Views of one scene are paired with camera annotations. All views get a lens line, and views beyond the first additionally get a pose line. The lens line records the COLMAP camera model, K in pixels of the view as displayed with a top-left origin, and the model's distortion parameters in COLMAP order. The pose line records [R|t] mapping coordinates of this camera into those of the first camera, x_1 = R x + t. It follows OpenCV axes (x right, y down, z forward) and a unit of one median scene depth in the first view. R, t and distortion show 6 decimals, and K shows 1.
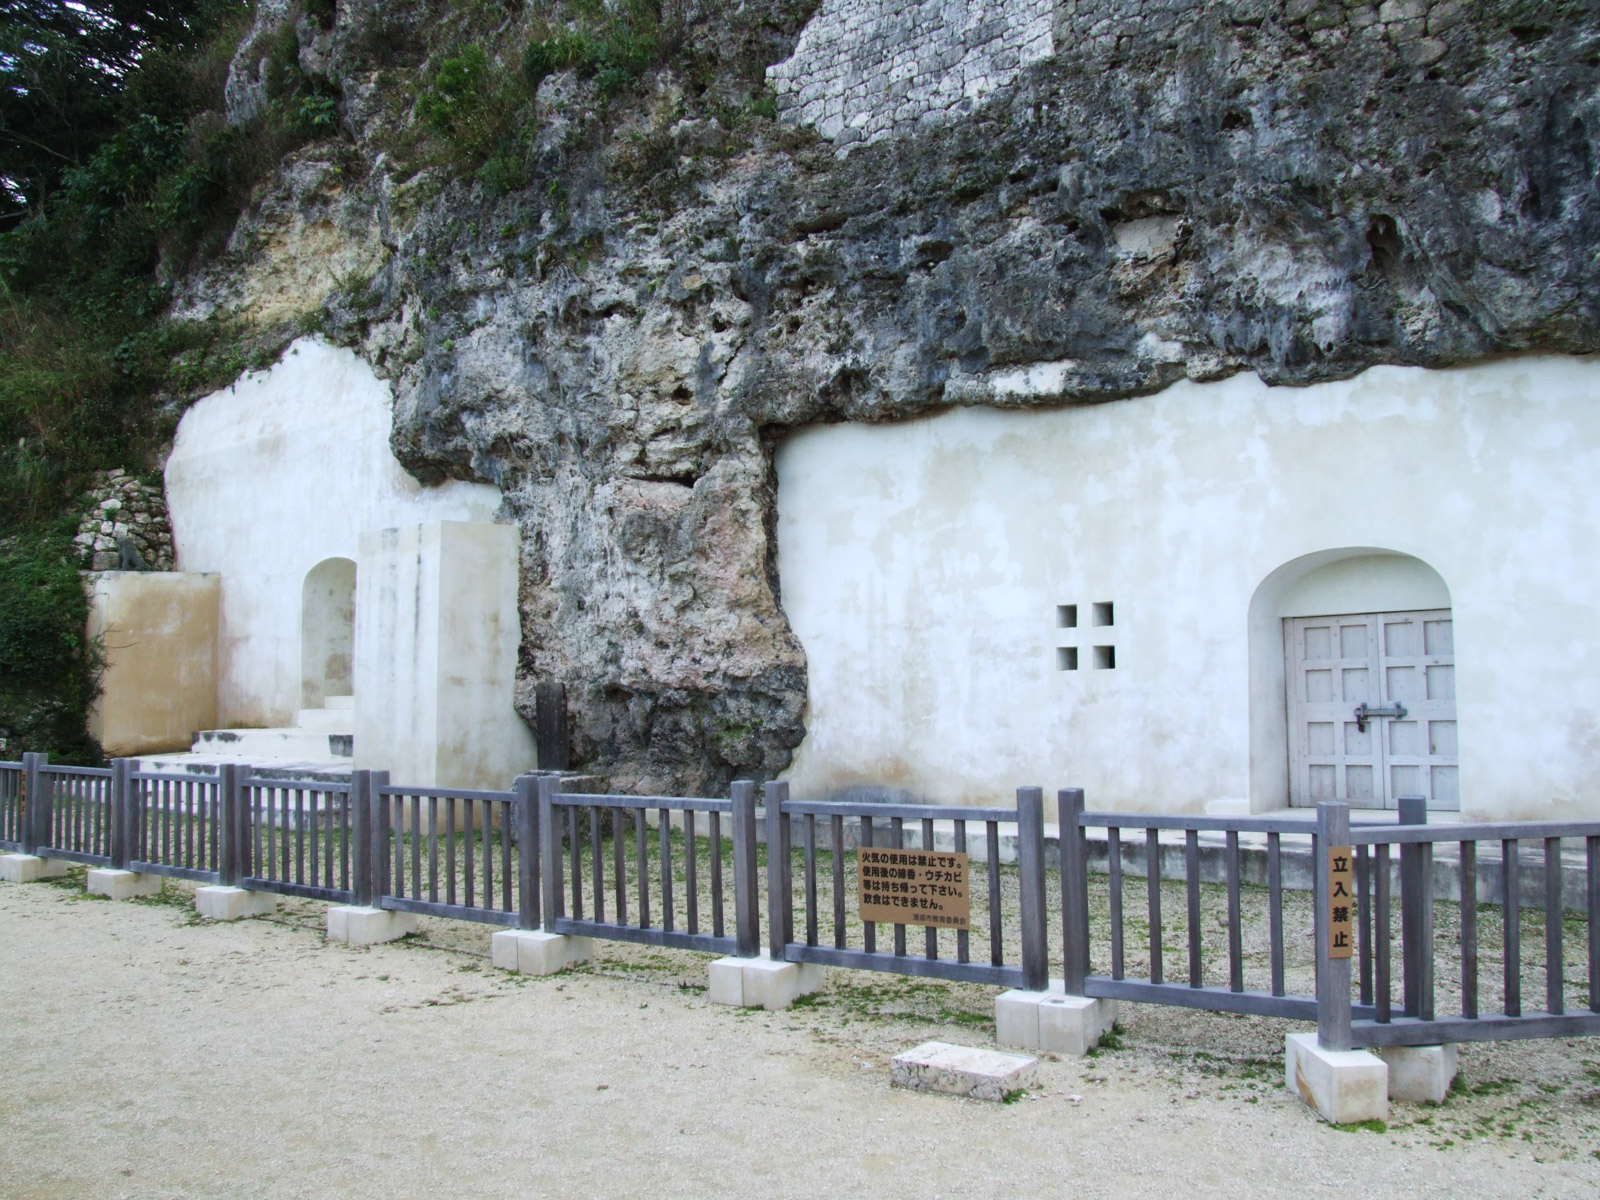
lens RADIAL K [[1314.2, 0, 792.3], [0, 1314.2, 612.8], [0, 0, 1]] dist [-0.152760, 0.131952]
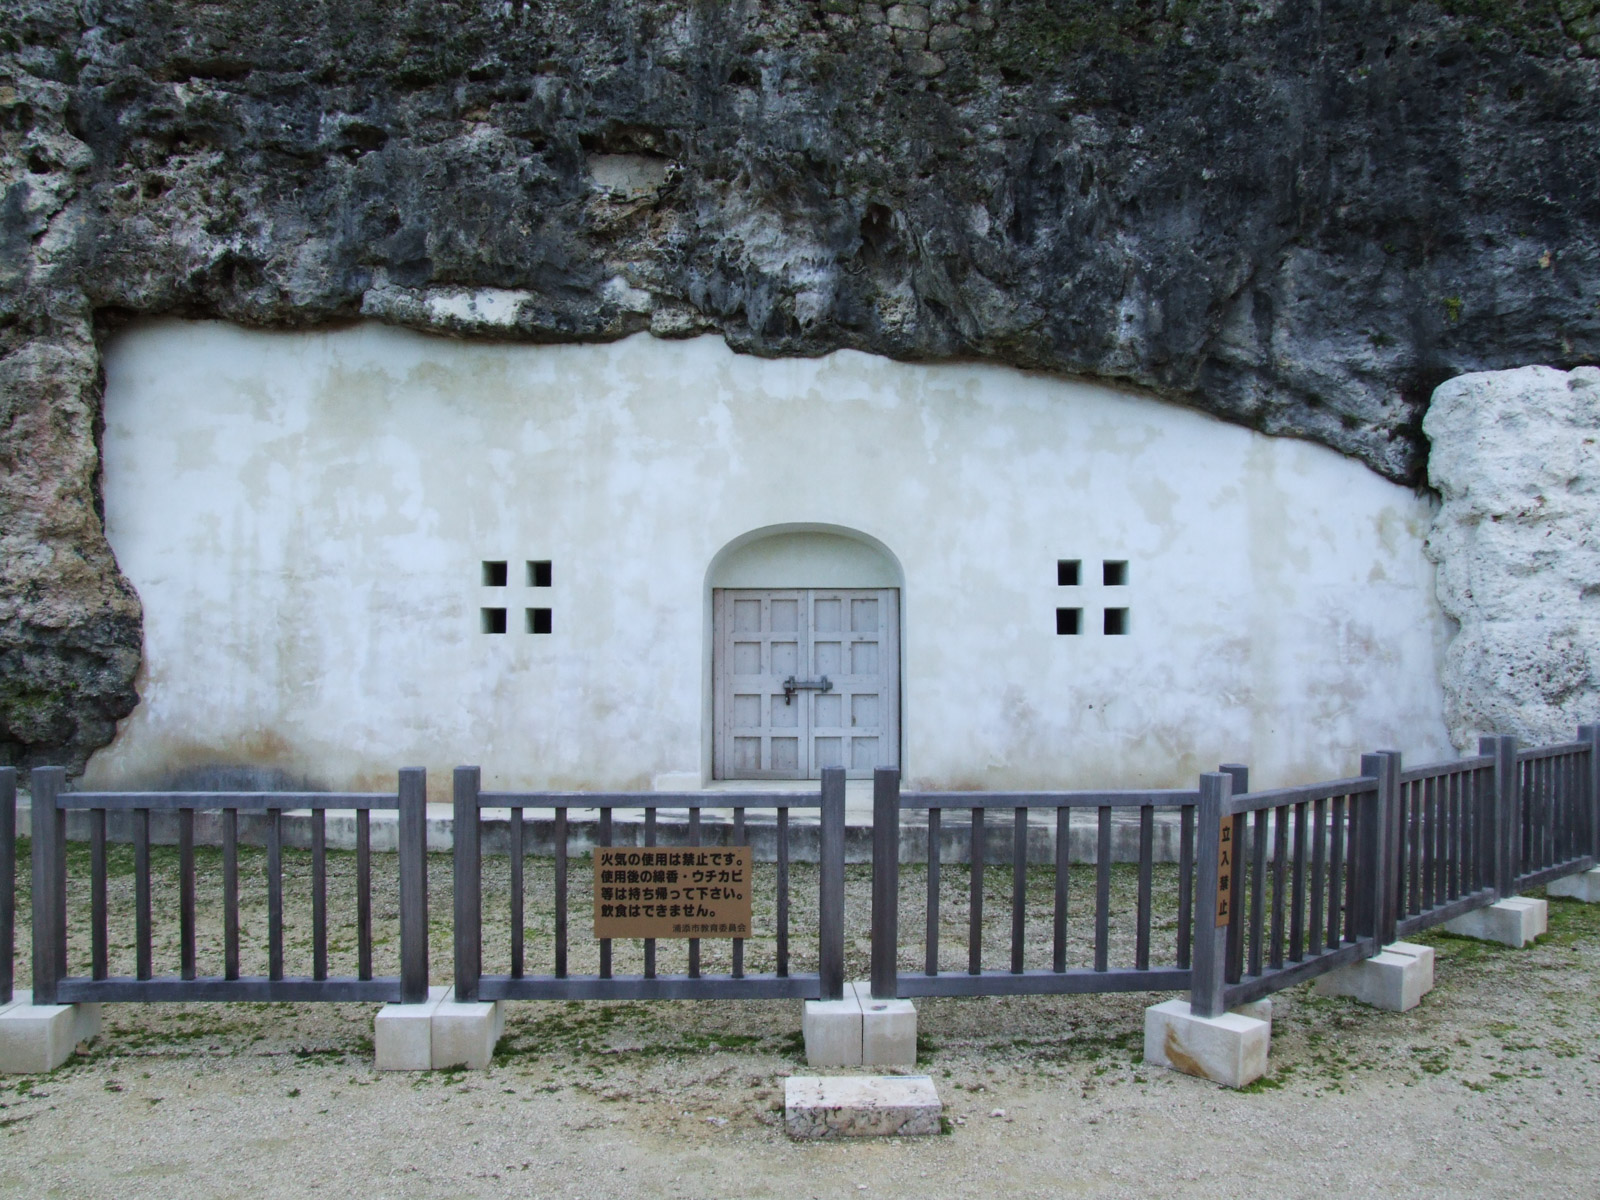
lens RADIAL K [[1314.2, 0, 806.9], [0, 1314.2, 611.9], [0, 0, 1]] dist [-0.152760, 0.131952]
pose [[0.772800, 0.042278, 0.633240, -0.201935], [-0.056477, 0.998401, 0.002266, 0.015623], [-0.632132, -0.037515, 0.773952, 0.176550]]
